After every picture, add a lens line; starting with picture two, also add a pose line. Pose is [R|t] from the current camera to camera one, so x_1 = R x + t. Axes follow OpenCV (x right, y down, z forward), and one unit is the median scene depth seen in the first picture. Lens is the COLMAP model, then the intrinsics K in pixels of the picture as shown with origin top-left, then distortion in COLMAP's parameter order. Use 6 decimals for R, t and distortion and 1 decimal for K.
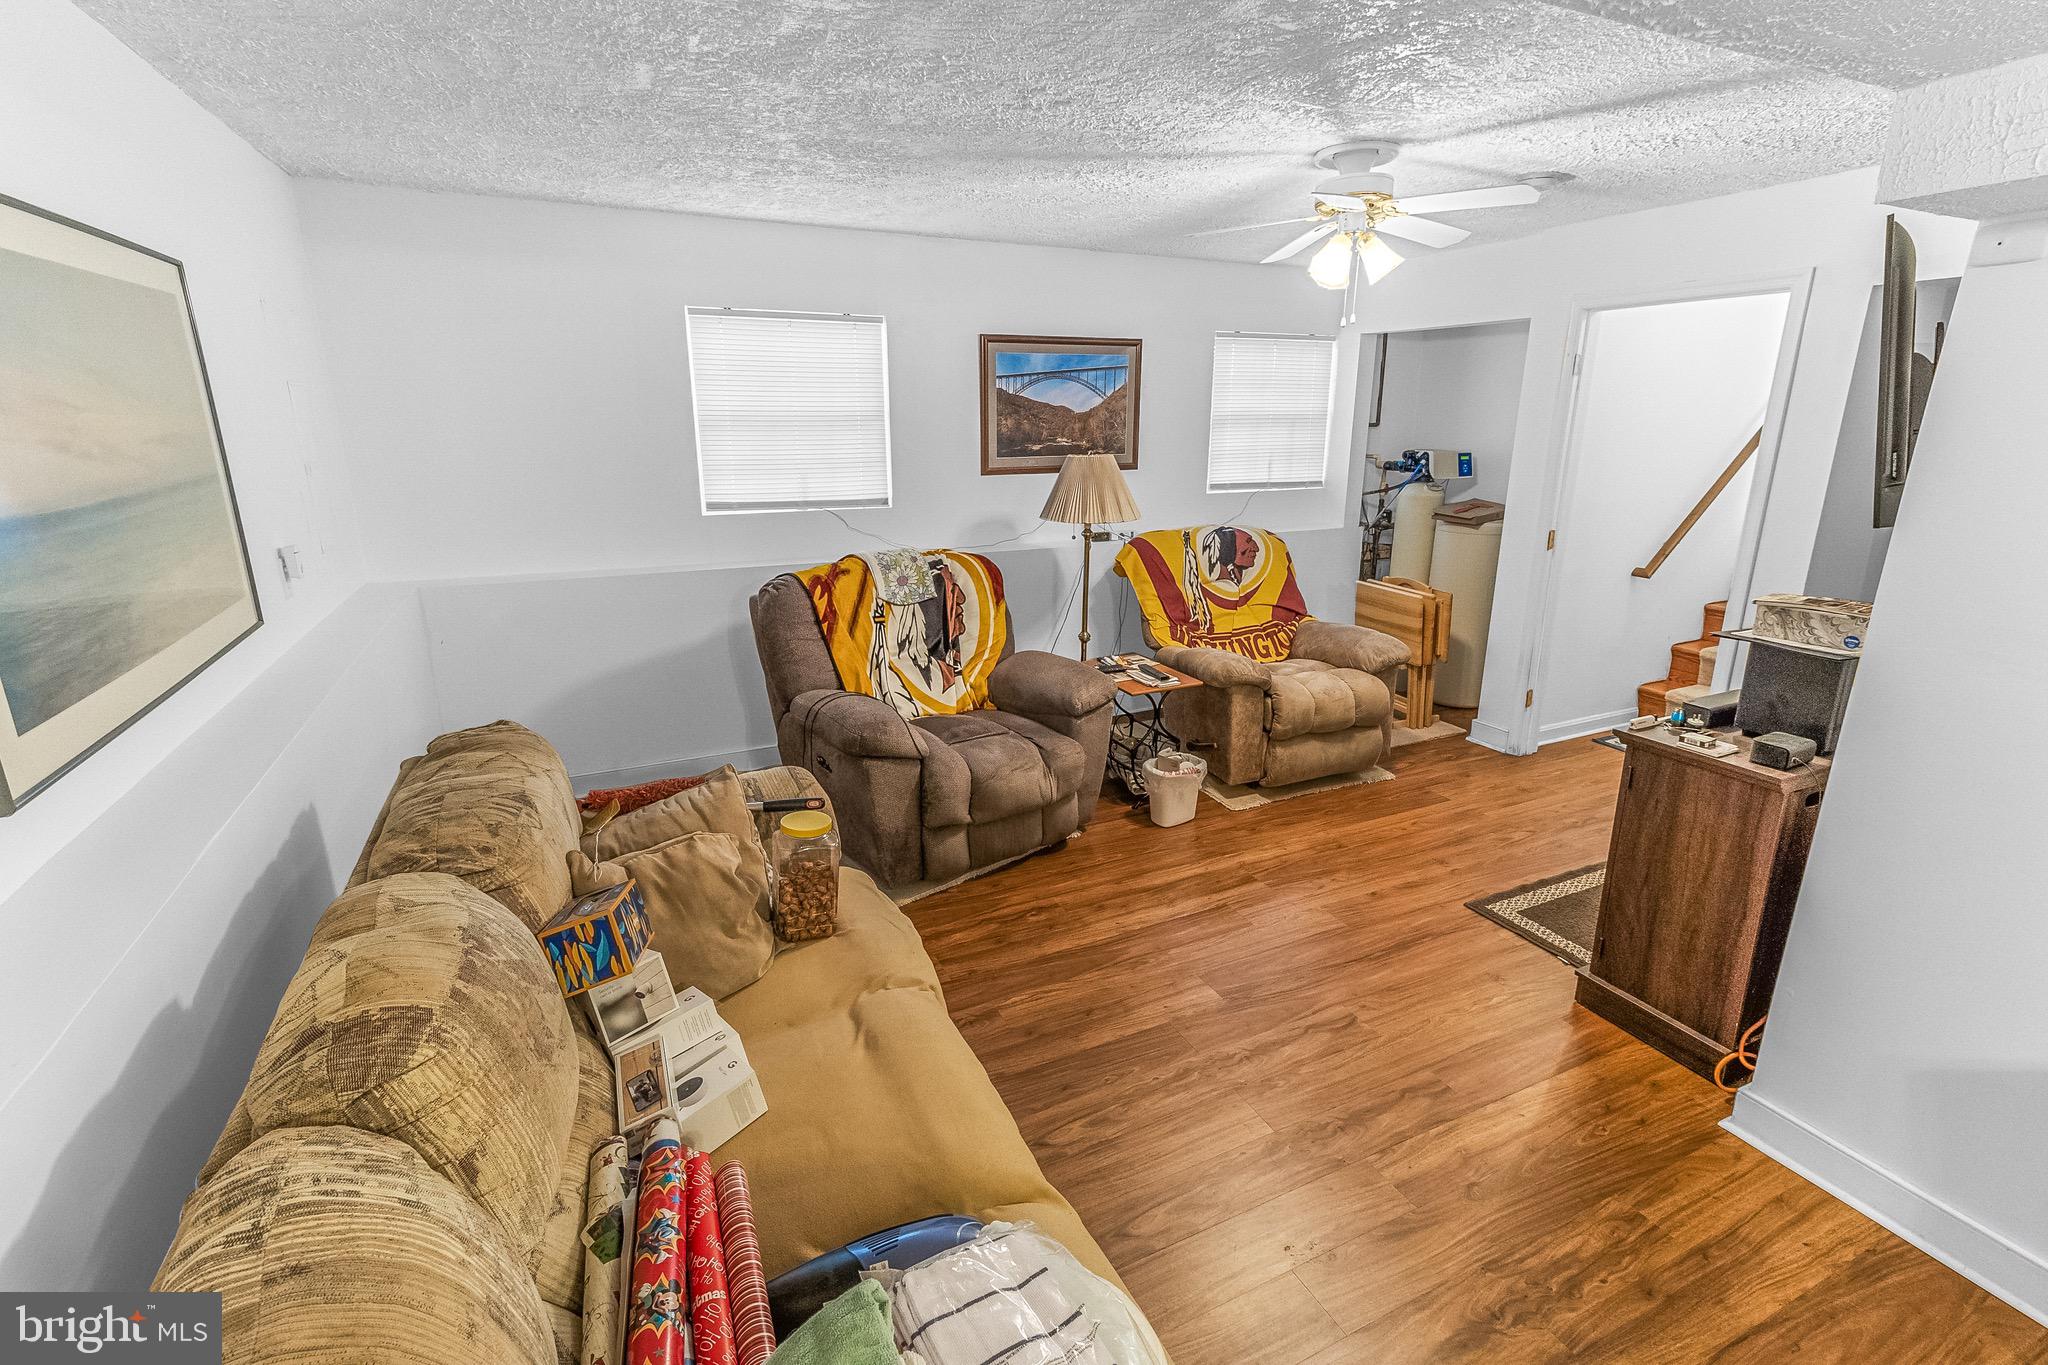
lens RADIAL K [[939.1, 0, 1027.0], [0, 939.1, 674.1], [0, 0, 1]] dist [0.018060, 0.001594]
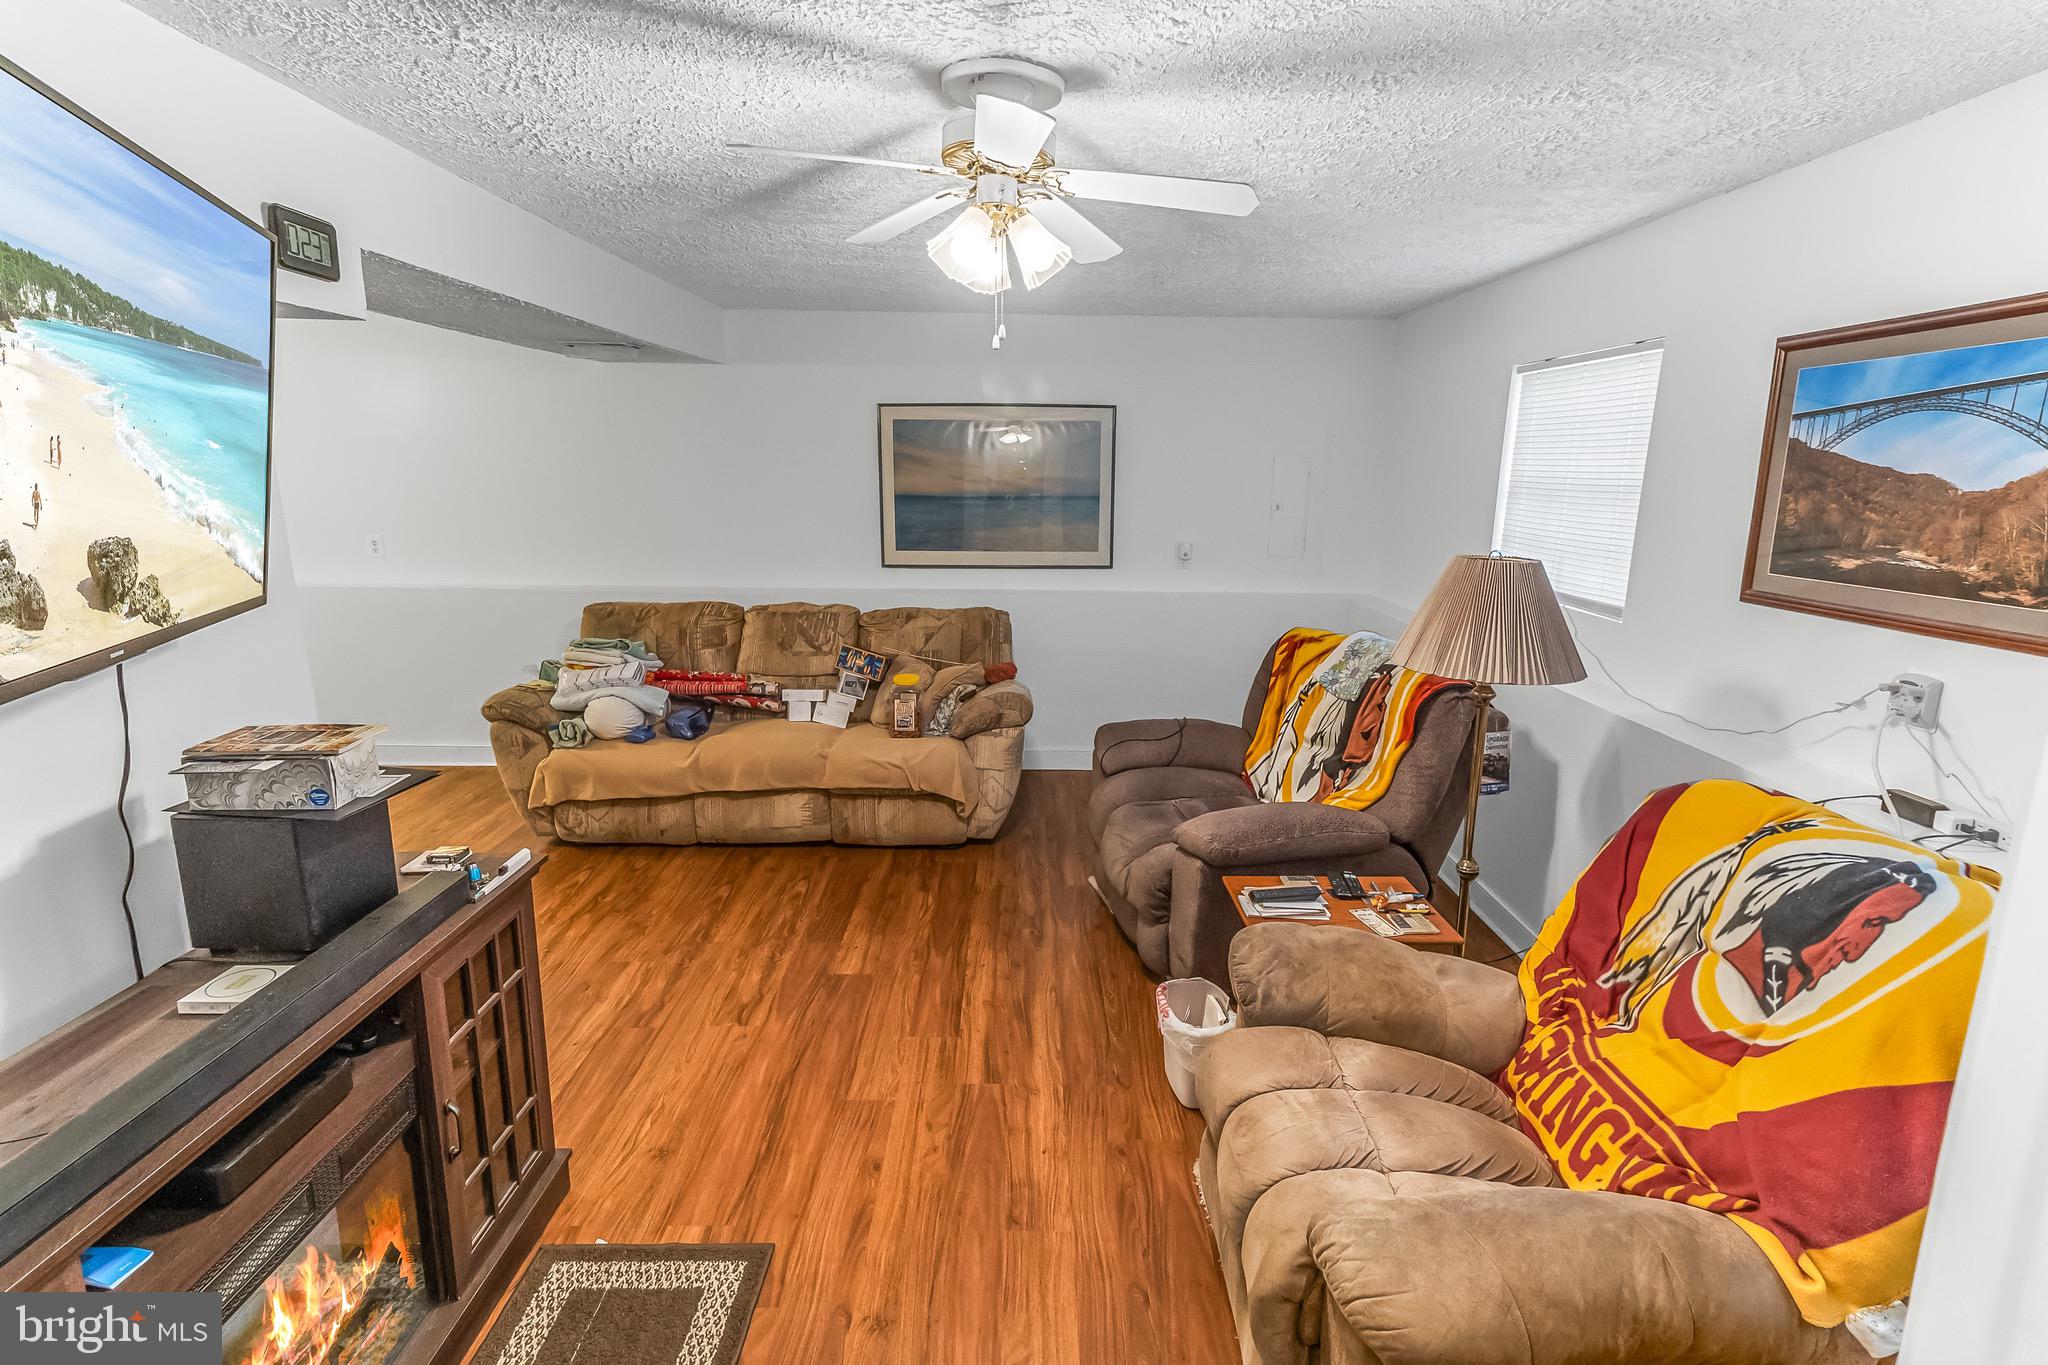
lens RADIAL K [[939.1, 0, 1028.7], [0, 939.1, 671.5], [0, 0, 1]] dist [0.018060, 0.001594]
pose [[-0.434891, 0.191465, -0.879893, 0.612448], [-0.259899, 0.908862, 0.326225, -0.247583], [0.862161, 0.370555, -0.345494, 0.860010]]
